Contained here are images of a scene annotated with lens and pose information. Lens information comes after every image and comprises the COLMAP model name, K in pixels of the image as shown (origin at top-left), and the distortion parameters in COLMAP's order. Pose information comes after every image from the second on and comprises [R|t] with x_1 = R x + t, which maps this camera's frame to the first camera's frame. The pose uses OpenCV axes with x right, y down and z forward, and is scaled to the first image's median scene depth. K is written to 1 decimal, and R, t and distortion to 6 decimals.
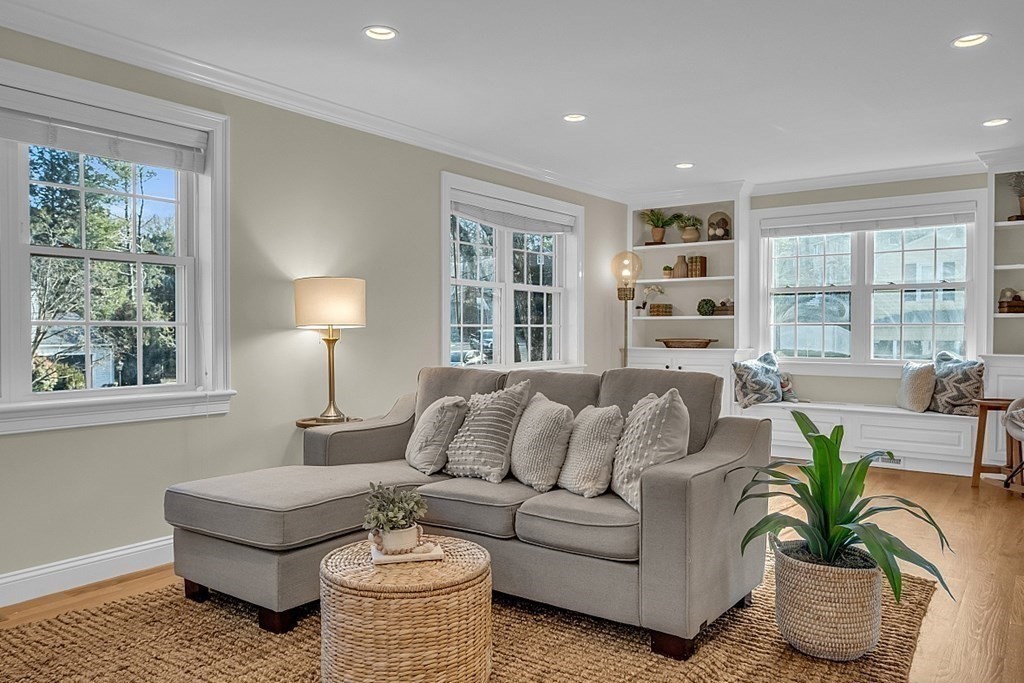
lens RADIAL K [[738.9, 0, 512.0], [0, 738.9, 341.5], [0, 0, 1]] dist [0.000983, 0.002150]
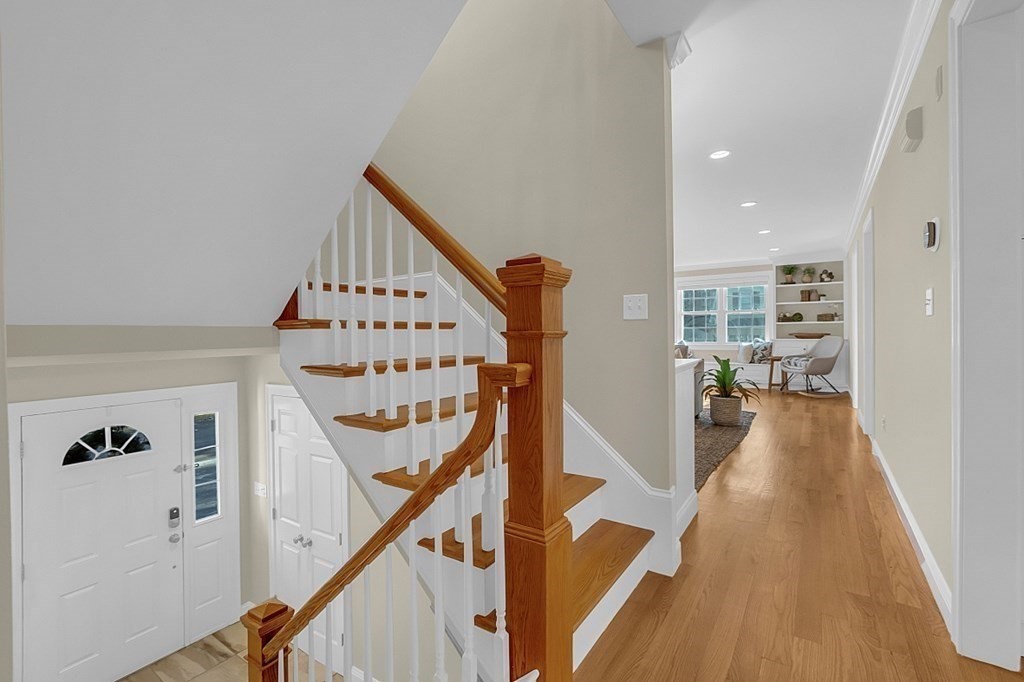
lens RADIAL K [[459.4, 0, 513.0], [0, 459.4, 345.4], [0, 0, 1]] dist [-0.001734, -0.000134]
pose [[0.998839, -0.017841, 0.044753, -0.289178], [0.017372, 0.999790, 0.010851, 0.007010], [-0.044937, -0.010061, 0.998939, -0.480857]]
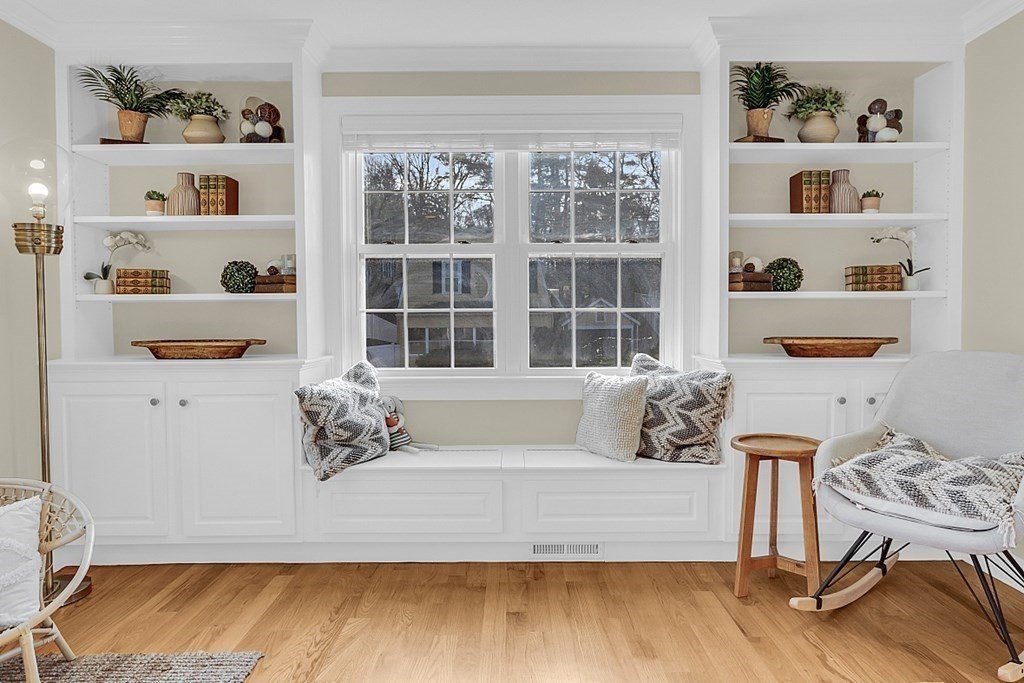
lens RADIAL K [[636.7, 0, 510.2], [0, 636.7, 339.4], [0, 0, 1]] dist [-0.027483, 0.000238]
pose [[0.803362, -0.029104, 0.594779, 0.192187], [0.017443, 0.999526, 0.025349, -0.014610], [-0.595235, -0.009990, 0.803490, 0.681321]]
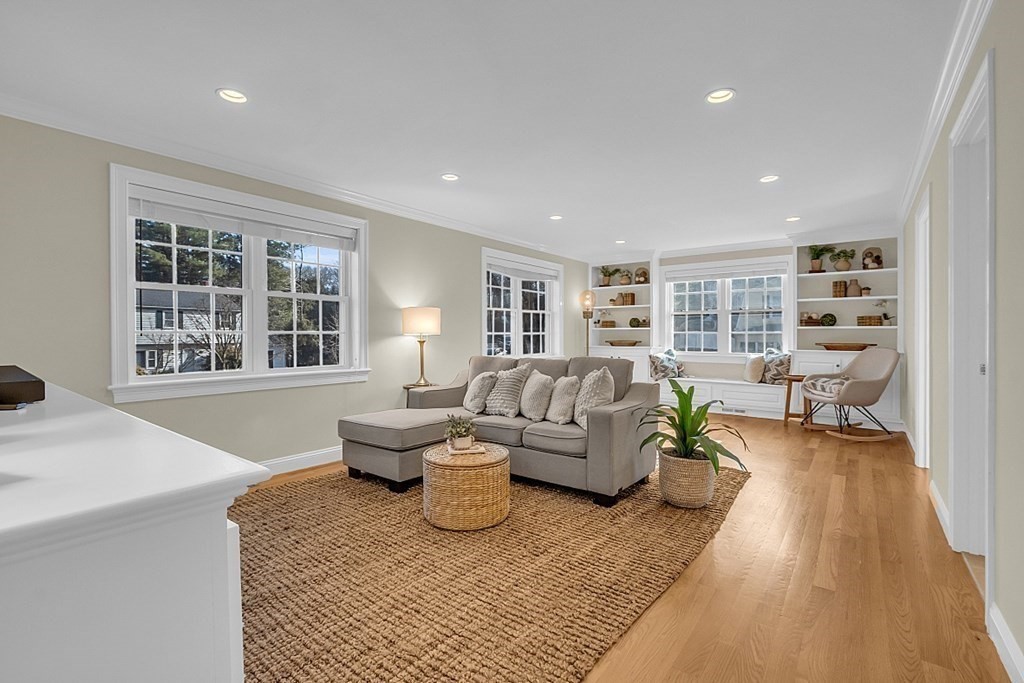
lens RADIAL K [[454.3, 0, 512.0], [0, 454.3, 341.5], [0, 0, 1]] dist [-0.010116, 0.000436]
pose [[0.999721, 0.000273, -0.023627, 0.002854], [-0.000351, 0.999994, -0.003317, 0.001375], [0.023626, 0.003324, 0.999715, -0.083647]]
